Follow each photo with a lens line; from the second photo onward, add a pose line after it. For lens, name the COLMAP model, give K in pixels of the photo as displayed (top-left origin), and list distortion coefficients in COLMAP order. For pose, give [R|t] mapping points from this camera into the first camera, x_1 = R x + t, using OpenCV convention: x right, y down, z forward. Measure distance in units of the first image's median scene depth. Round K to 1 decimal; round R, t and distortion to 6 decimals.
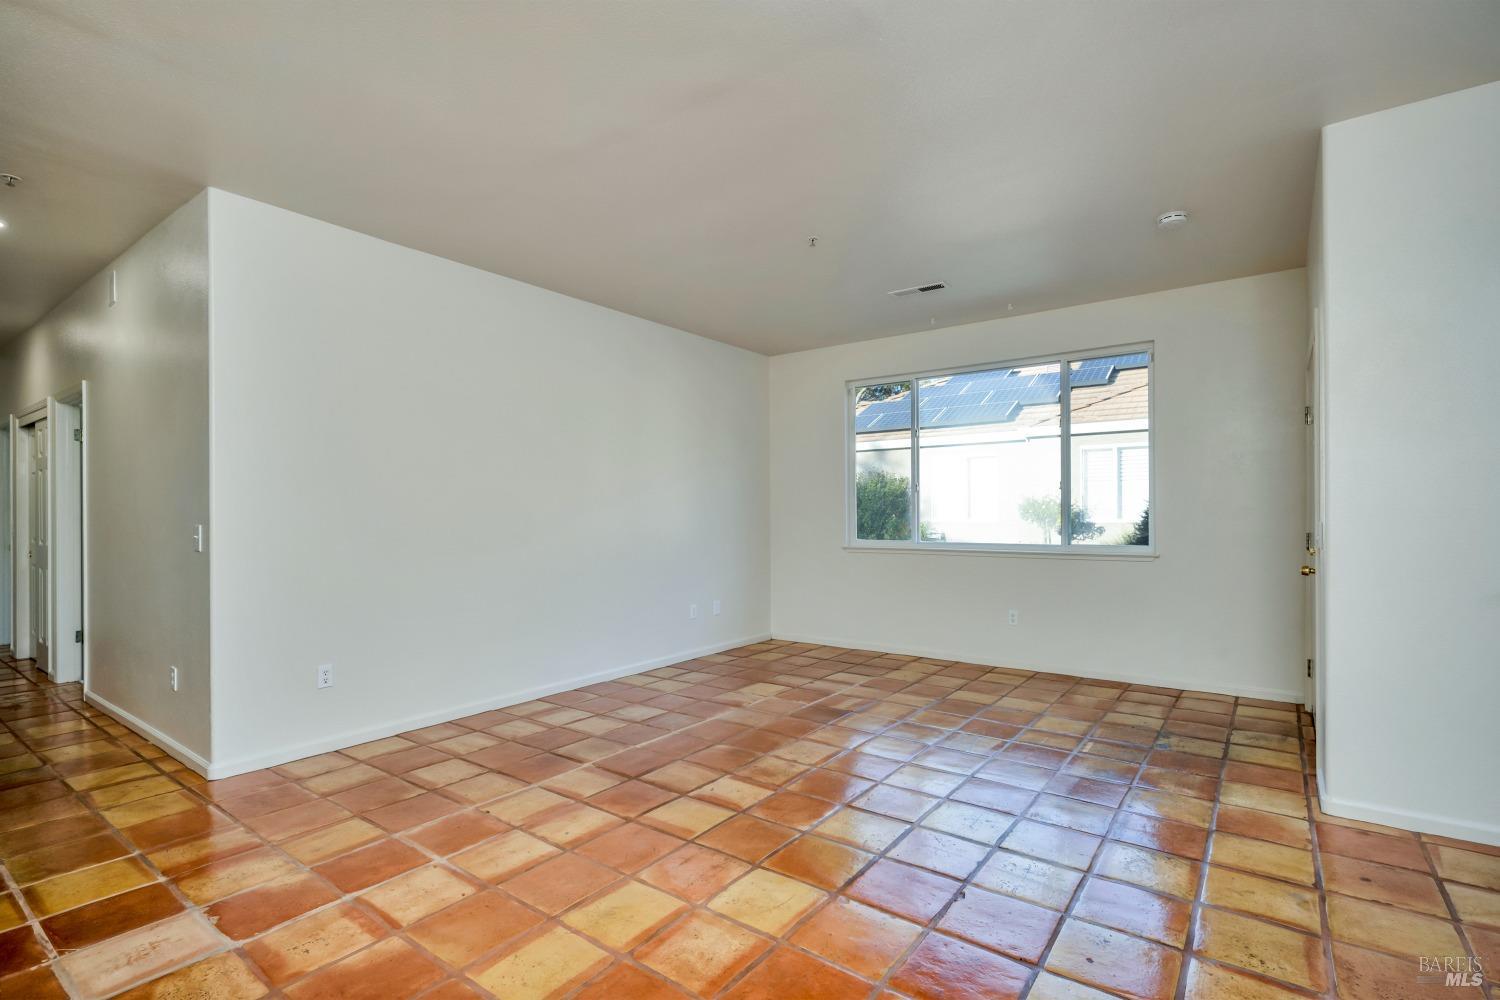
lens RADIAL K [[744.3, 0, 820.3], [0, 744.3, 512.1], [0, 0, 1]] dist [0.002103, 0.000287]
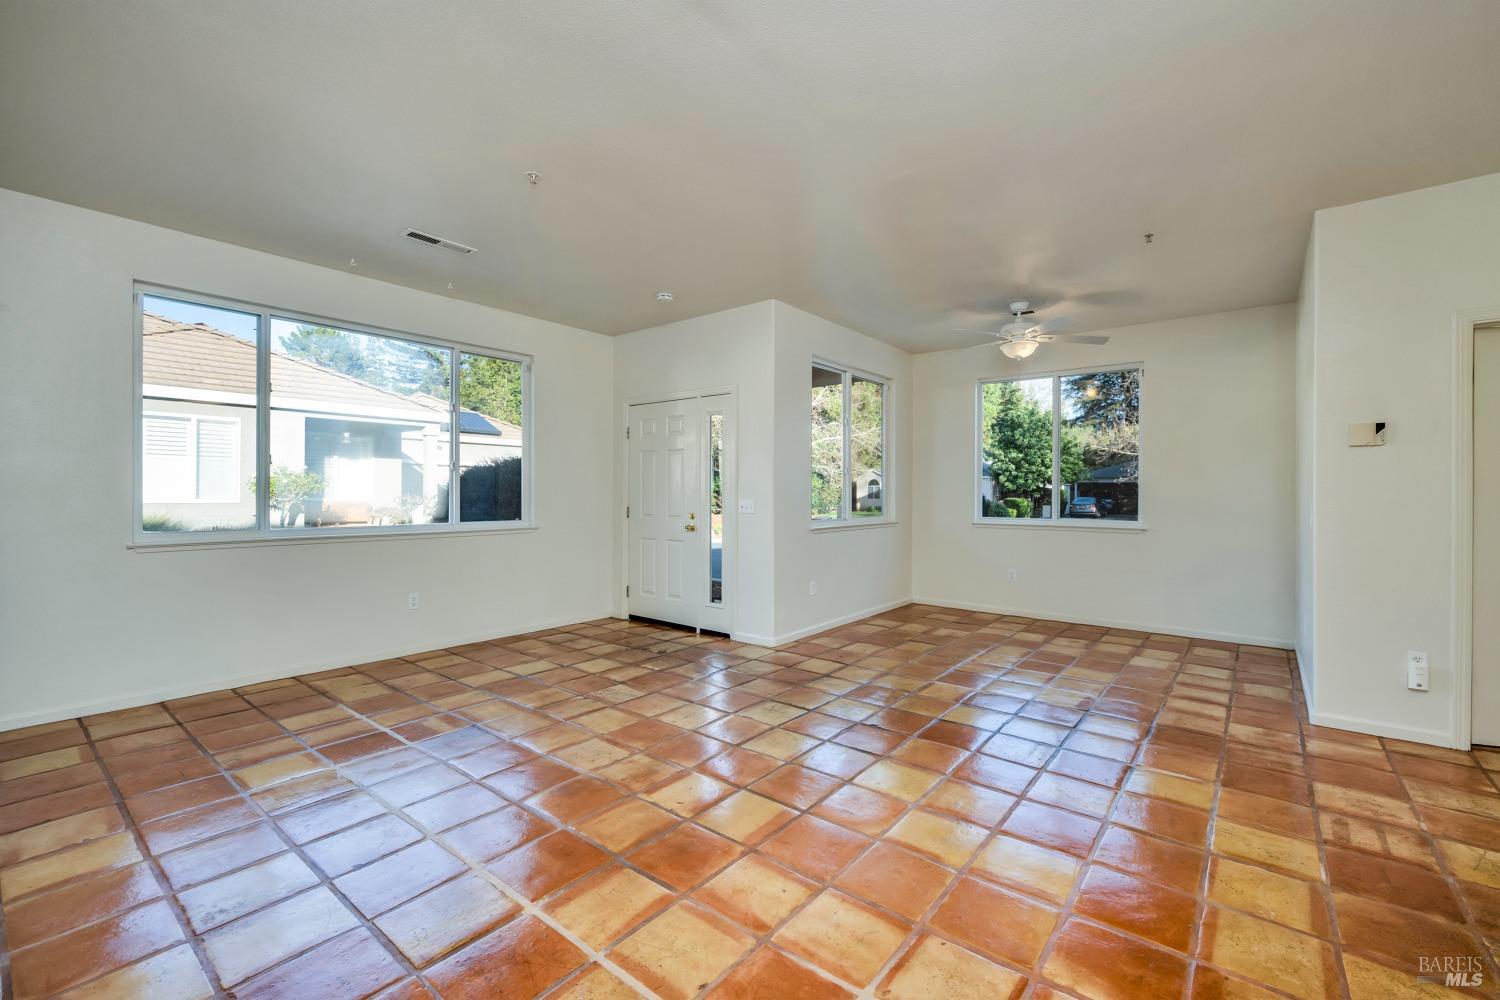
lens RADIAL K [[600.6, 0, 781.7], [0, 600.6, 494.7], [0, 0, 1]] dist [-0.000452, -0.000268]
pose [[0.066848, -0.000946, 0.997763, -0.786700], [-0.002003, 0.999997, 0.001082, 0.000988], [-0.997761, -0.002071, 0.066846, 0.763339]]
